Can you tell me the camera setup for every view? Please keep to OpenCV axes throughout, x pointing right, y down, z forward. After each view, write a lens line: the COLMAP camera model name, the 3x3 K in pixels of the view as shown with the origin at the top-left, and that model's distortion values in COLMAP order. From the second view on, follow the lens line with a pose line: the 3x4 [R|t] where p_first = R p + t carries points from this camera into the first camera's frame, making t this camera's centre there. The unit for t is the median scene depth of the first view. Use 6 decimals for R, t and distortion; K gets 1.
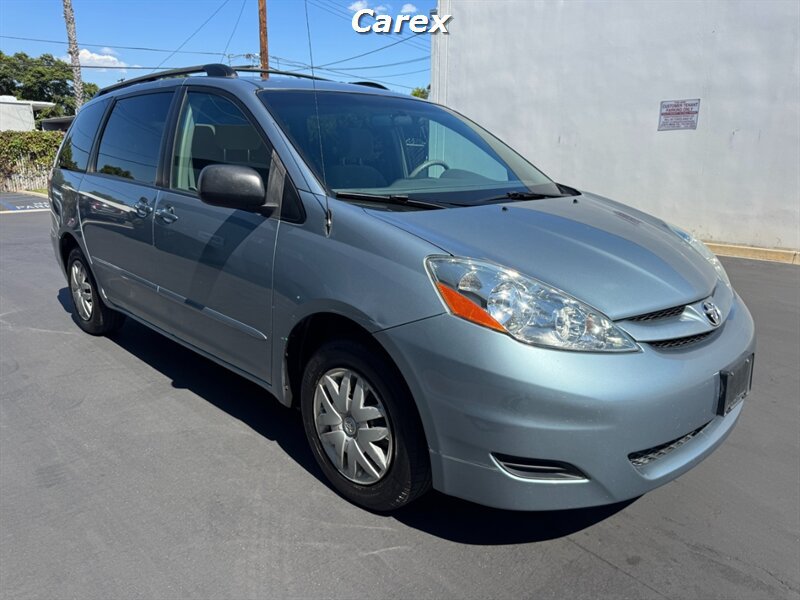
lens RADIAL K [[568.8, 0, 398.7], [0, 568.8, 295.6], [0, 0, 1]] dist [0.029292, -0.025642]
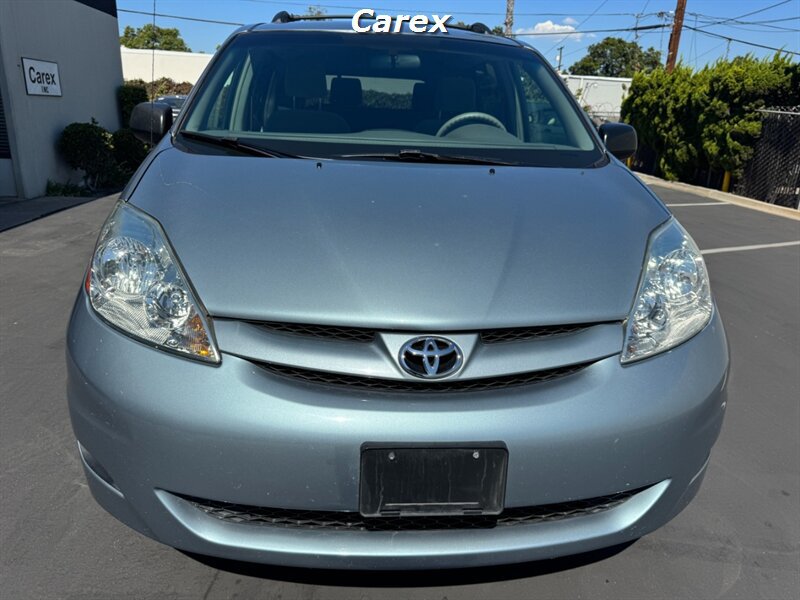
lens RADIAL K [[568.8, 0, 374.5], [0, 568.8, 277.3], [0, 0, 1]] dist [0.029292, -0.025642]
pose [[0.774561, 0.209906, -0.596653, 0.548827], [-0.194461, 0.976666, 0.091152, -0.062492], [0.601864, 0.045423, 0.797306, 0.301814]]
